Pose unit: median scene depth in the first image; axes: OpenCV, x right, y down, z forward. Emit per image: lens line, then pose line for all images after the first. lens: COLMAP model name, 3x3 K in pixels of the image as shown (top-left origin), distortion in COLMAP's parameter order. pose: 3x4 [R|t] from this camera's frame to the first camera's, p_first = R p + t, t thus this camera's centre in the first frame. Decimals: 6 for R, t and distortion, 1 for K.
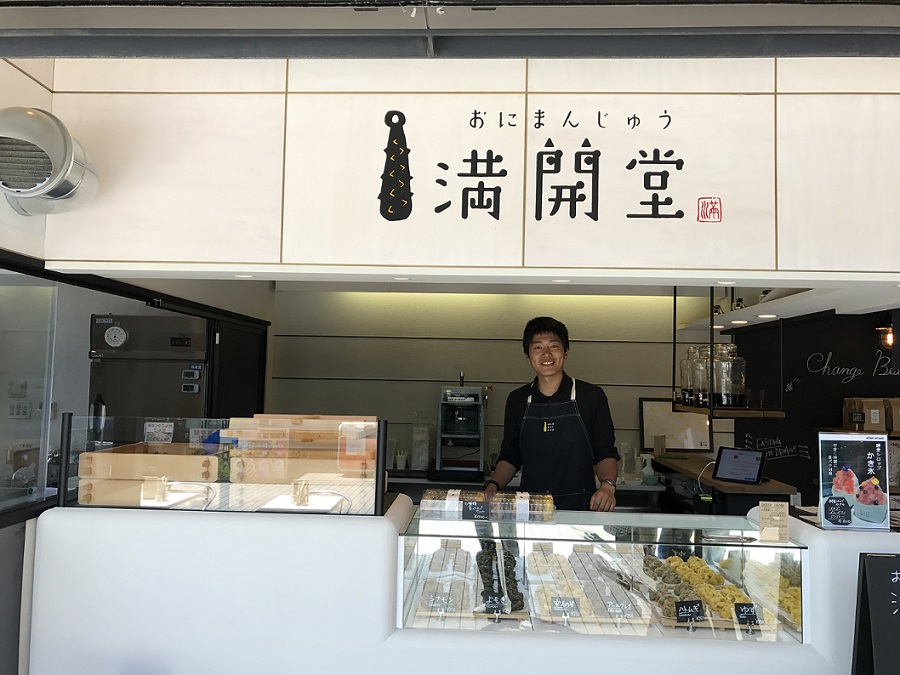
lens RADIAL K [[746.2, 0, 449.5], [0, 746.2, 335.9], [0, 0, 1]] dist [0.011209, -0.013828]
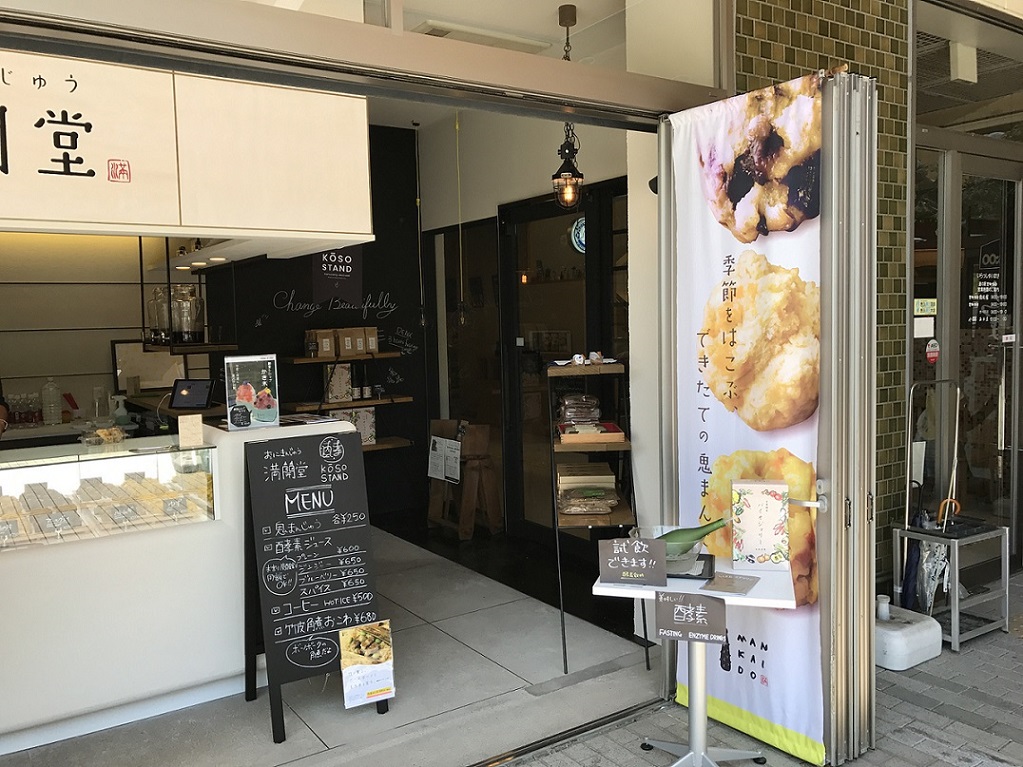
lens RADIAL K [[848.2, 0, 514.0], [0, 848.2, 379.6], [0, 0, 1]] dist [0.011209, -0.013828]
pose [[0.804770, -0.083134, 0.587737, 0.041321], [0.007398, 0.991472, 0.130111, -0.015666], [-0.593541, -0.100362, 0.798521, -0.434093]]
